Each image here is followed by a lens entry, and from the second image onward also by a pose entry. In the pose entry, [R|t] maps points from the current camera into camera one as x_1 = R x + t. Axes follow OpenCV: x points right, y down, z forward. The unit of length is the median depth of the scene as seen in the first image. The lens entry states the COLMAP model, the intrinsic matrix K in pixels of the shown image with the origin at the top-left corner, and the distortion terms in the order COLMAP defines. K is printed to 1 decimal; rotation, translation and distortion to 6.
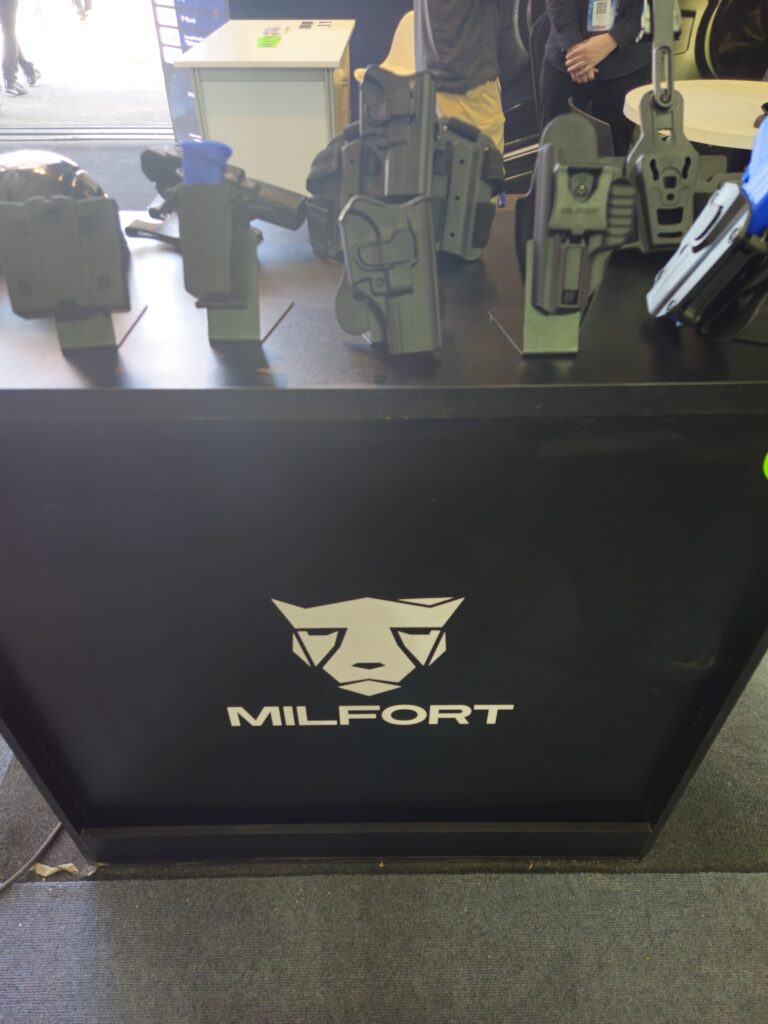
lens RADIAL K [[691.5, 0, 384.0], [0, 691.5, 512.0], [0, 0, 1]] dist [0.071732, -0.063194]
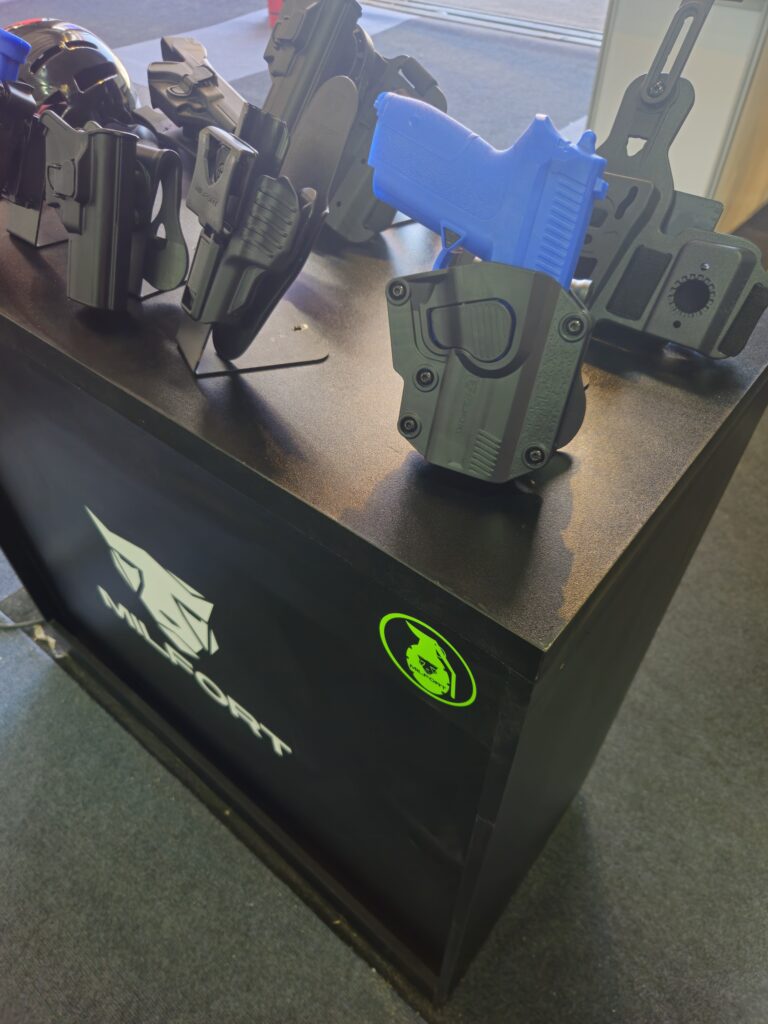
lens RADIAL K [[697.2, 0, 381.4], [0, 697.2, 513.9], [0, 0, 1]] dist [0.055876, -0.066386]
pose [[0.763337, 0.467796, -0.445516, 0.423283], [-0.429409, 0.882667, 0.191069, -0.164522], [0.482624, 0.045458, 0.874647, 0.211947]]
